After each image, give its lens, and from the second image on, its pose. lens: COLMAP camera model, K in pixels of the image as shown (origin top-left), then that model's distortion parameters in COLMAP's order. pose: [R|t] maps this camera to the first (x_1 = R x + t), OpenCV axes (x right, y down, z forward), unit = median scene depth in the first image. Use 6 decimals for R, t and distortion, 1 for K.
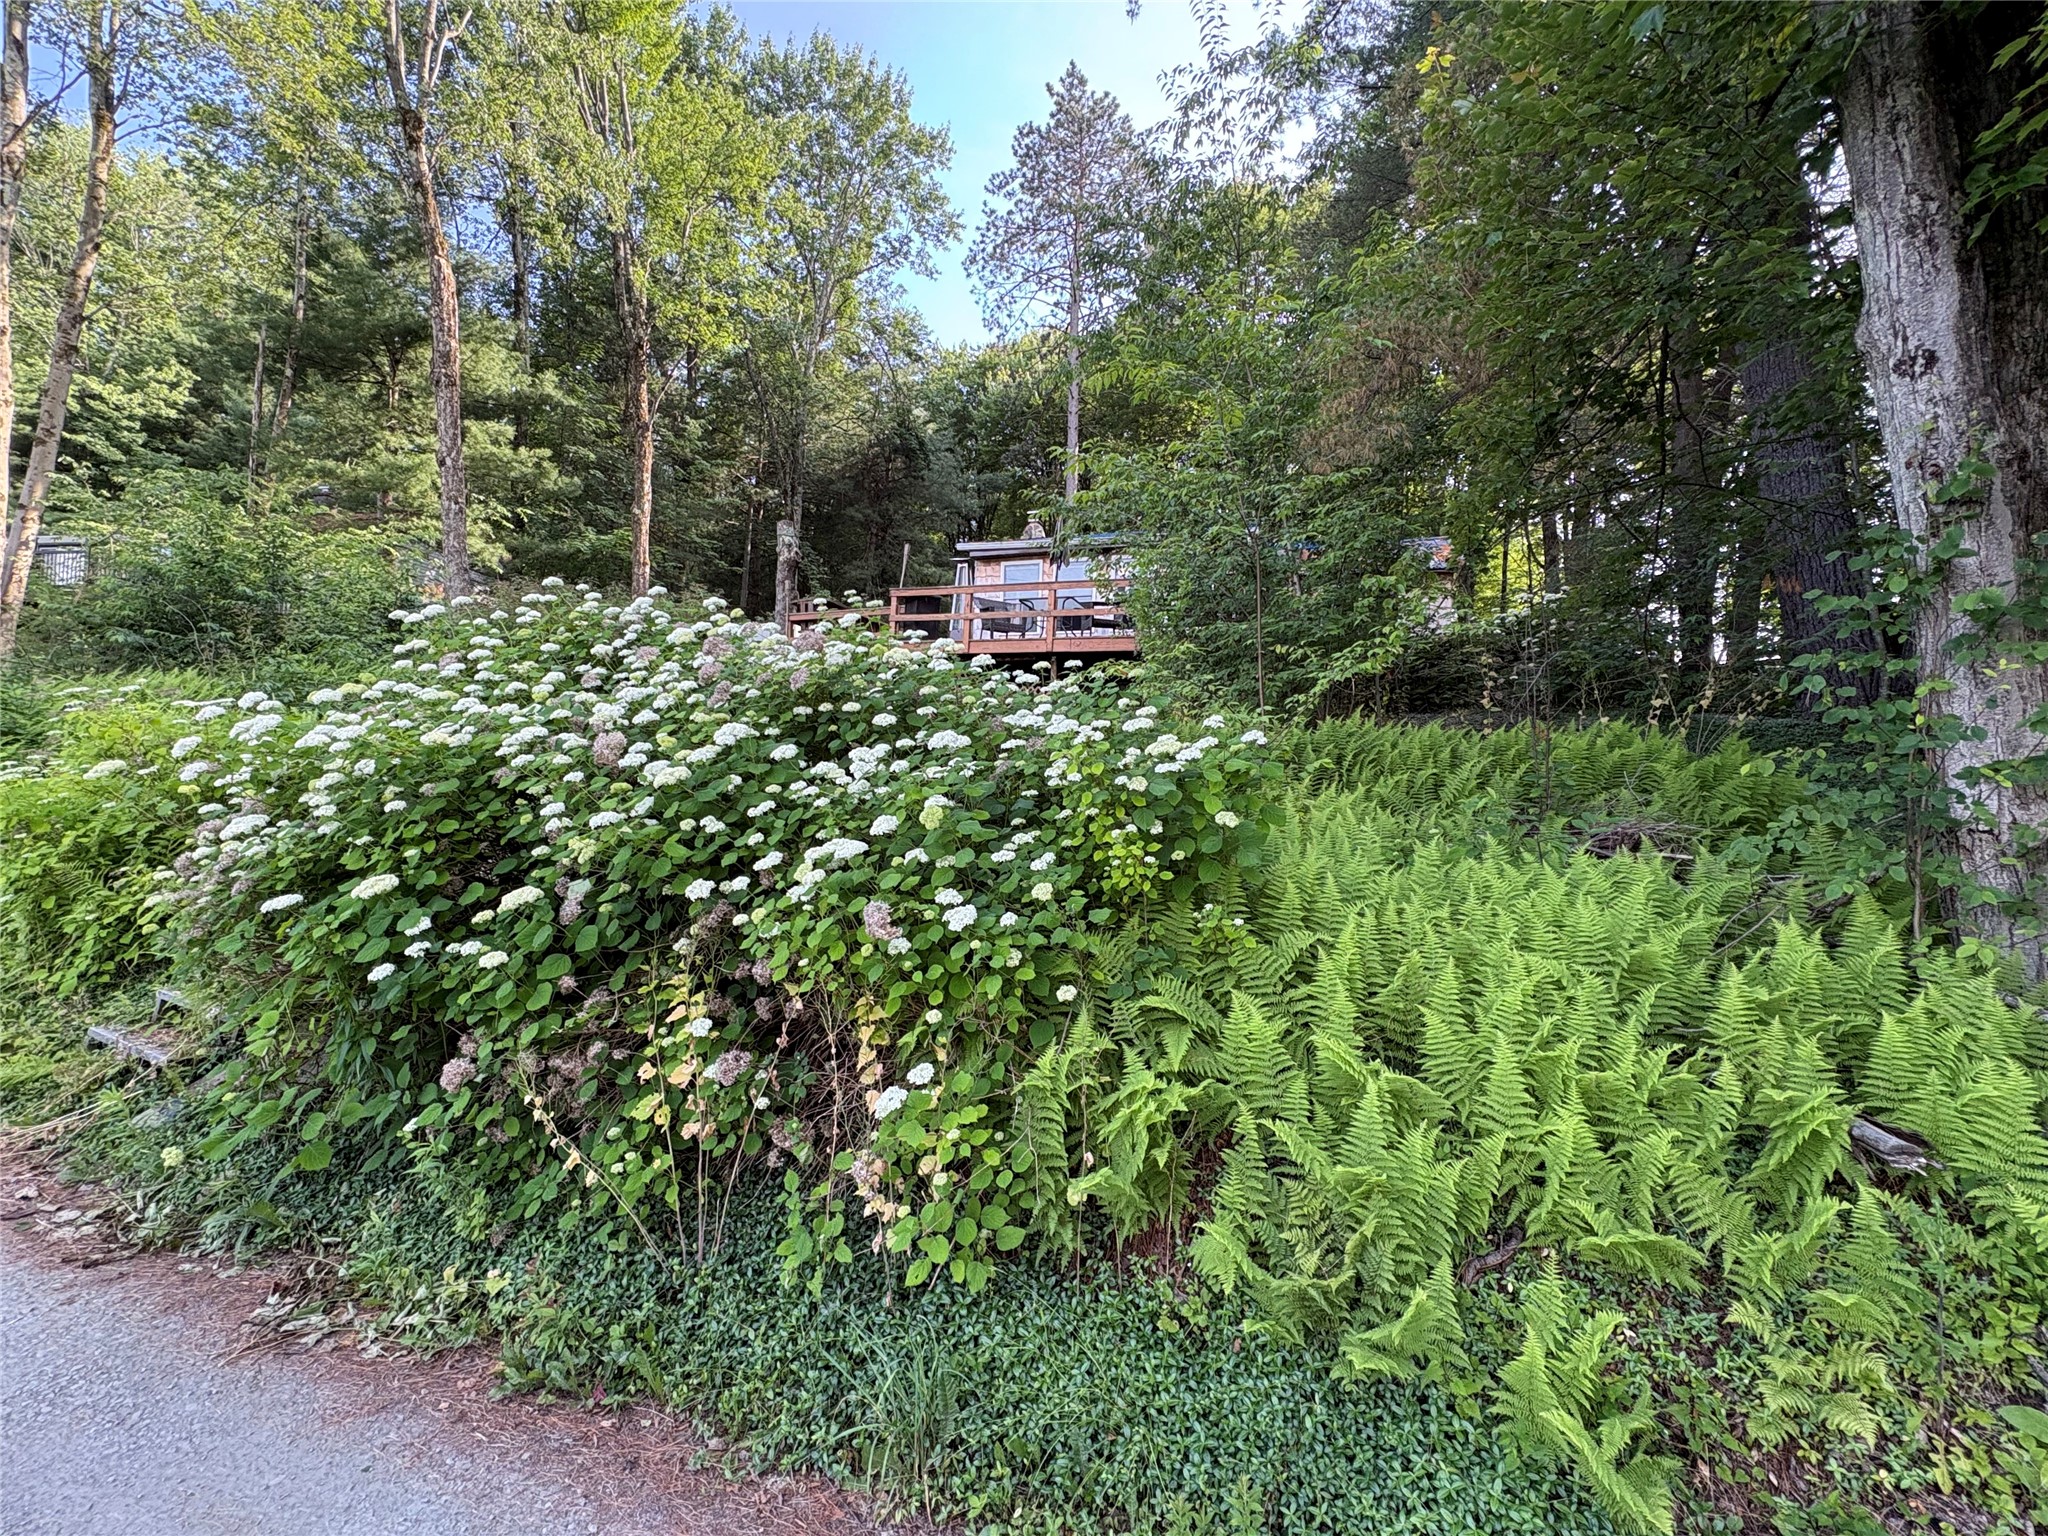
lens RADIAL K [[894.2, 0, 1021.3], [0, 894.2, 767.5], [0, 0, 1]] dist [-0.001087, -0.000132]
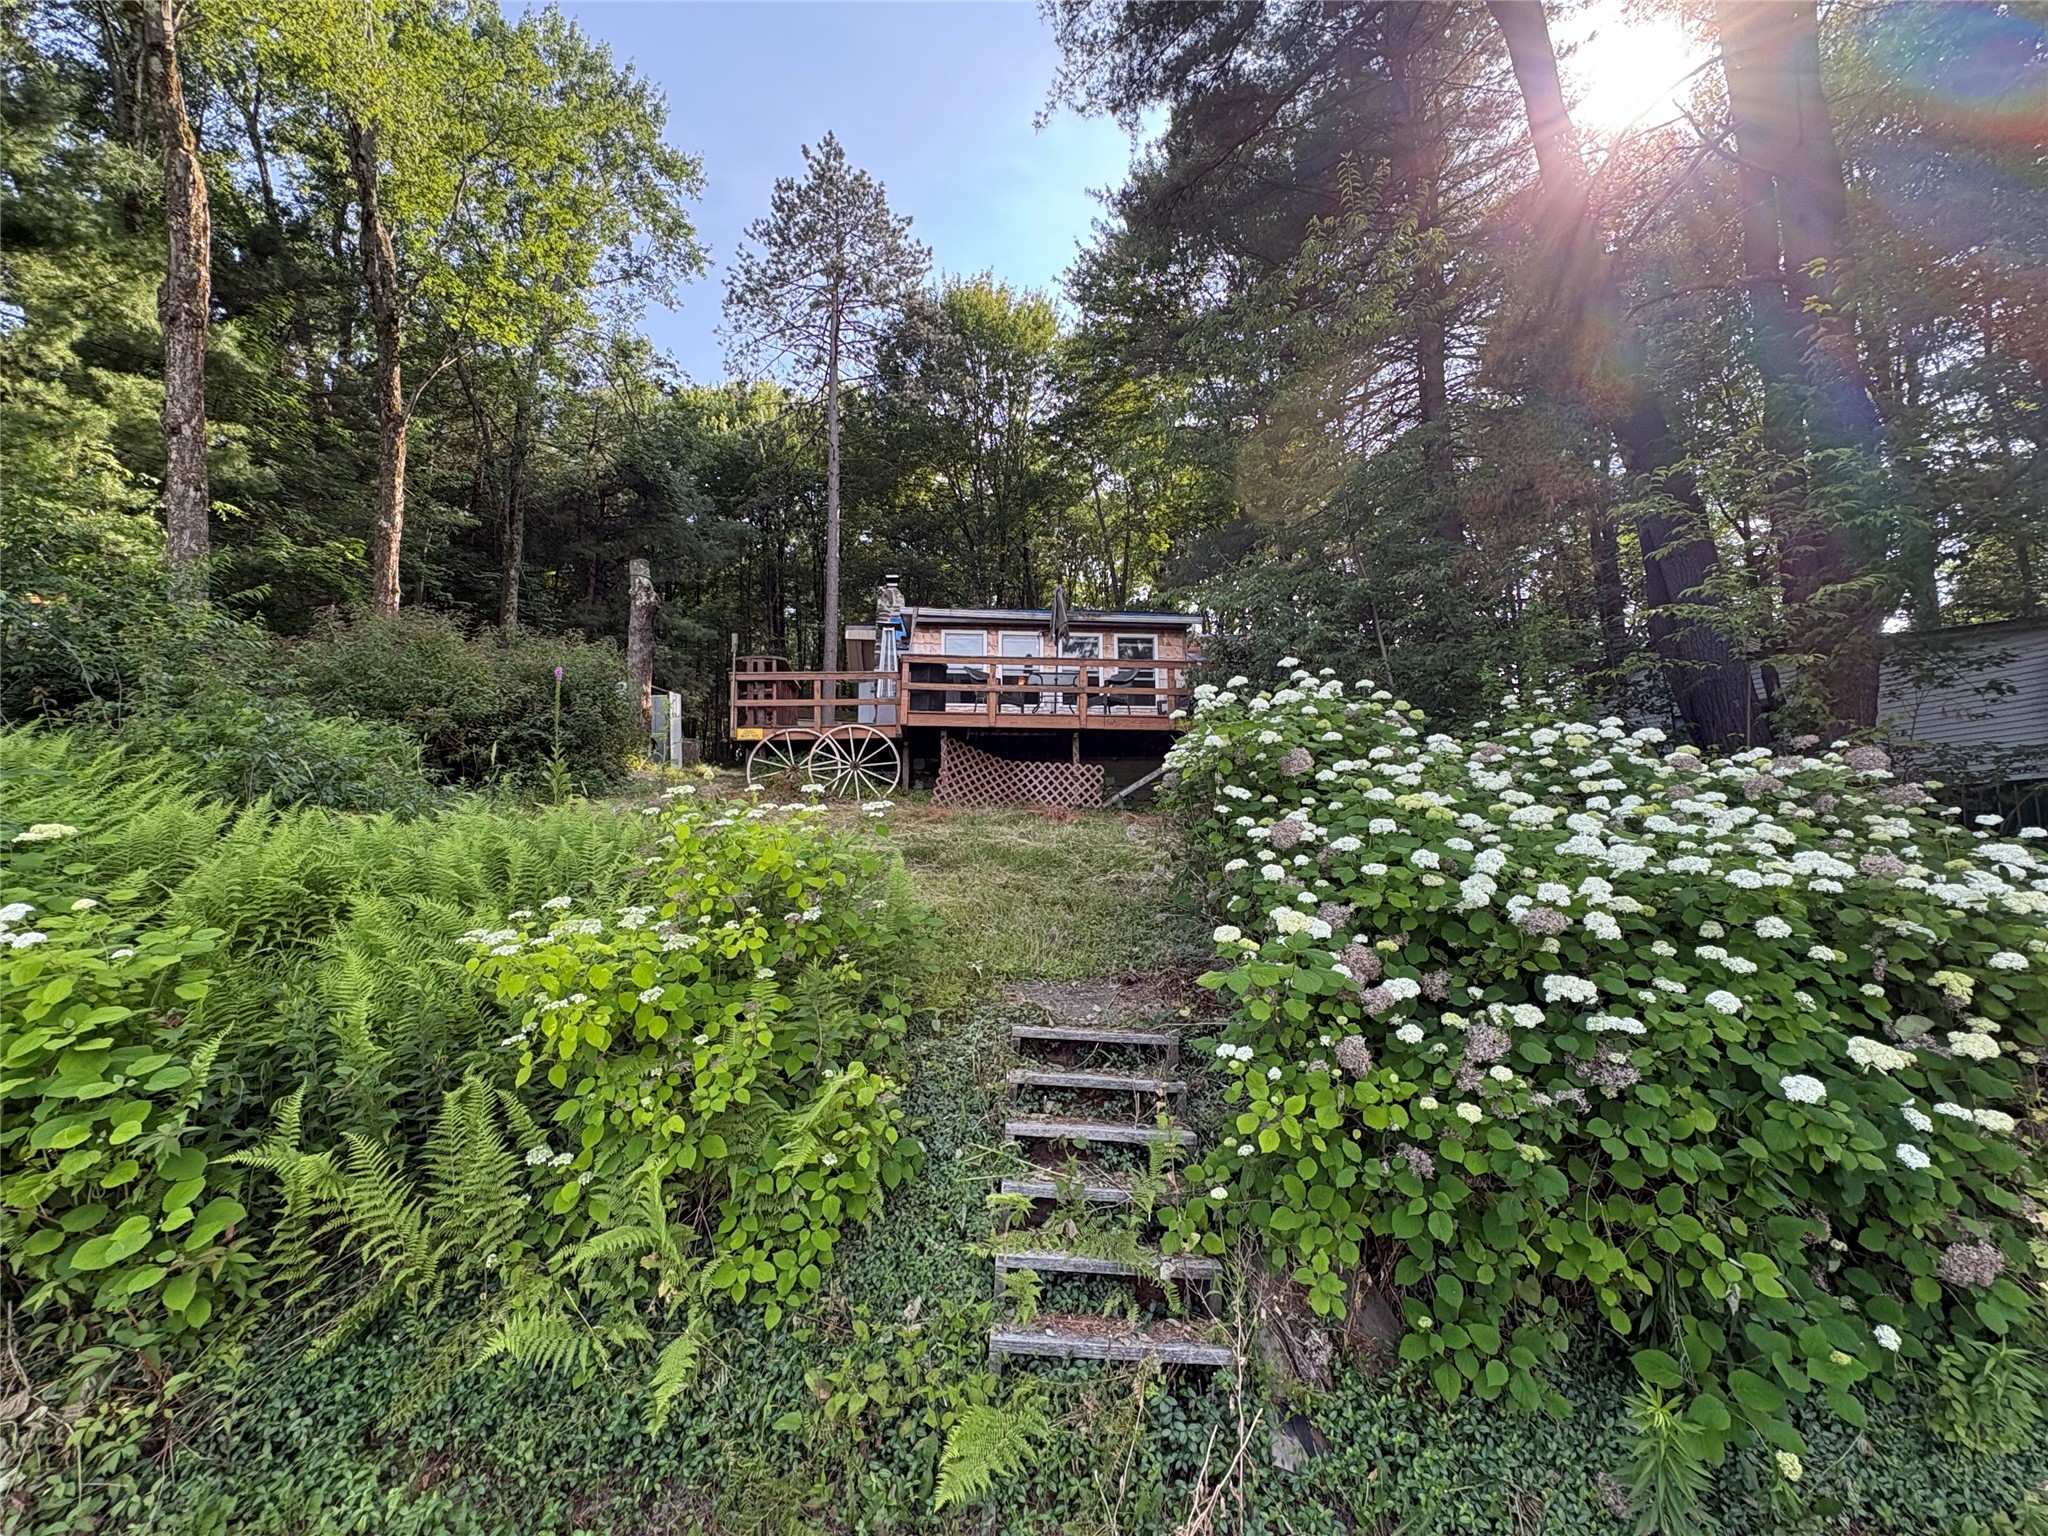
lens RADIAL K [[894.2, 0, 1025.1], [0, 894.2, 768.2], [0, 0, 1]] dist [-0.001087, -0.000132]
pose [[0.907458, 0.009328, 0.420040, -1.068859], [0.019634, 0.997720, -0.064576, -0.056594], [-0.419684, 0.066847, 0.905205, 0.322884]]
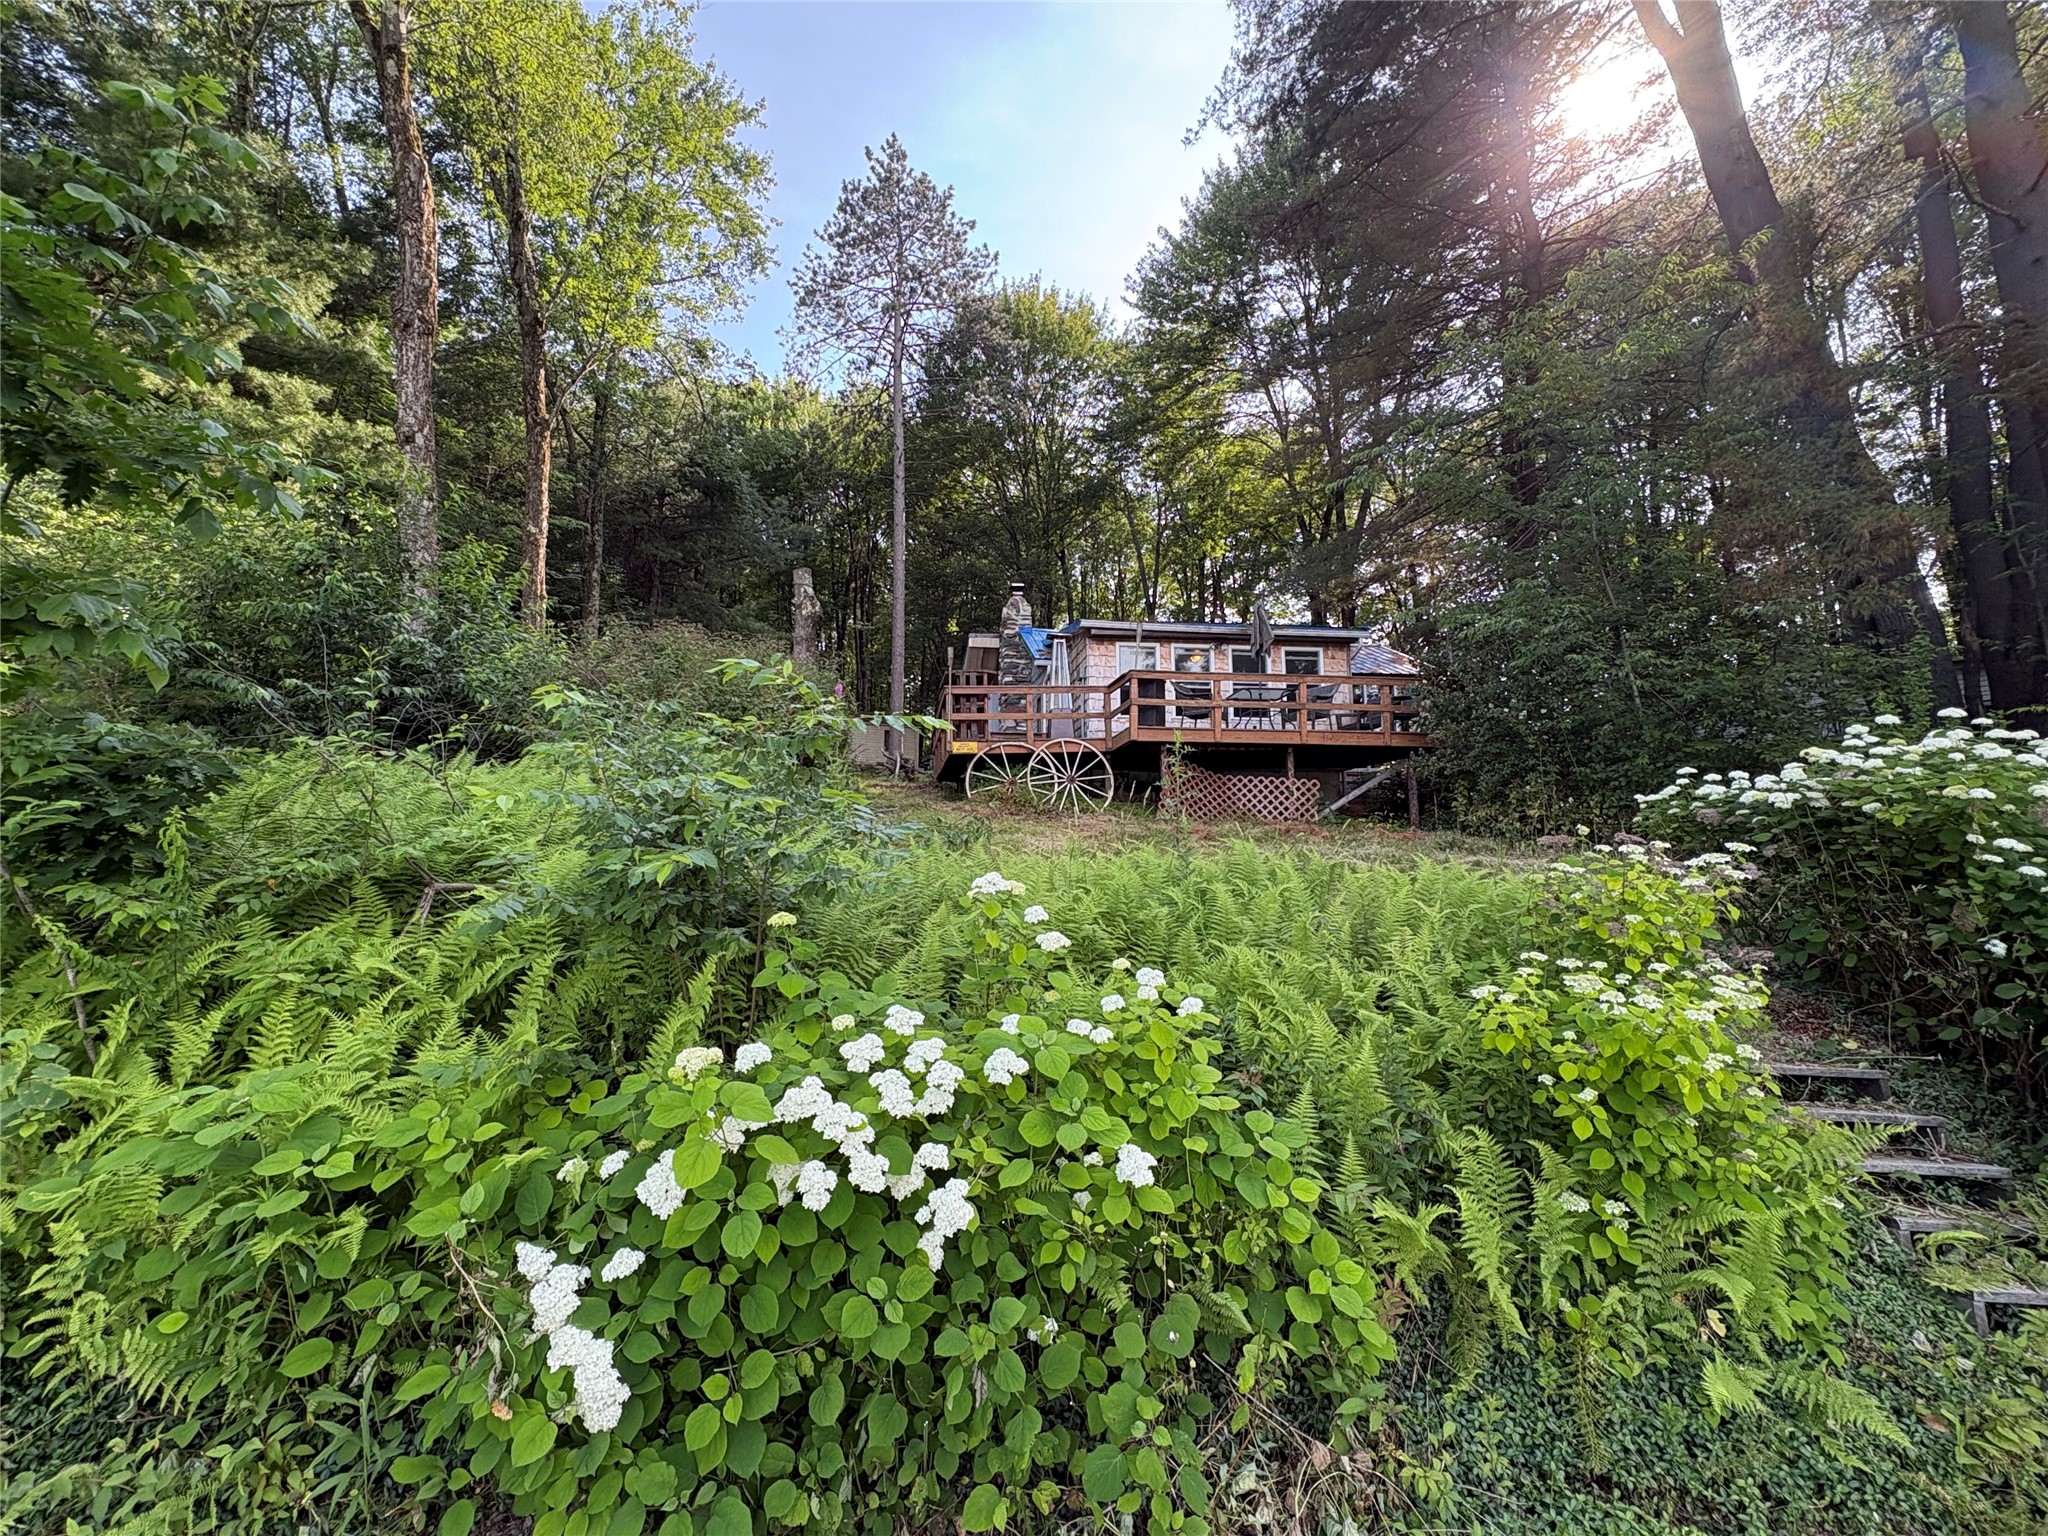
lens RADIAL K [[894.2, 0, 1023.2], [0, 894.2, 765.9], [0, 0, 1]] dist [-0.001087, -0.000132]
pose [[0.894147, 0.012181, 0.447607, -1.696604], [0.018488, 0.997773, -0.064086, -0.112767], [-0.447391, 0.065578, 0.891931, 0.594435]]
